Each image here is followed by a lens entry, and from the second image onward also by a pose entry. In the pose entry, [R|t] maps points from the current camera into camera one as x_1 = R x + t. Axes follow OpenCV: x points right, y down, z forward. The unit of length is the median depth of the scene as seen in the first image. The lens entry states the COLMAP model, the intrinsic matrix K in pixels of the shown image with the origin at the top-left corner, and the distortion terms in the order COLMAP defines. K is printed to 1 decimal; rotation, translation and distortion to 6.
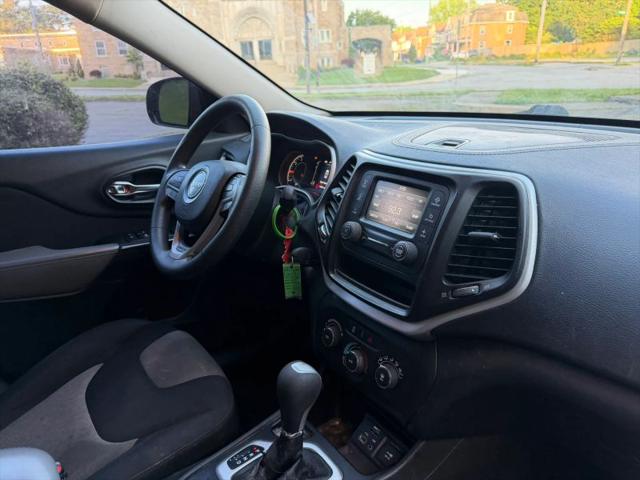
lens RADIAL K [[480.5, 0, 320.0], [0, 480.5, 240.0], [0, 0, 1]] dist [0.054541, -0.071841]
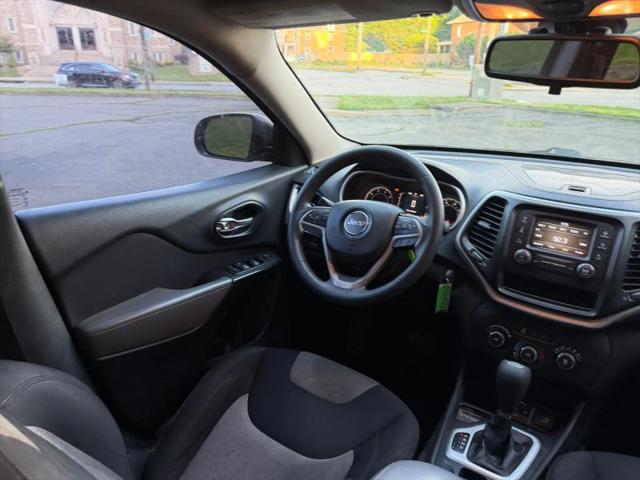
lens RADIAL K [[473.8, 0, 329.2], [0, 473.8, 232.5], [0, 0, 1]] dist [0.022026, -0.004511]
pose [[0.940254, -0.064974, 0.334216, -0.543317], [0.067179, 0.997729, 0.004972, -0.079390], [-0.333780, 0.017777, 0.942483, -0.043132]]
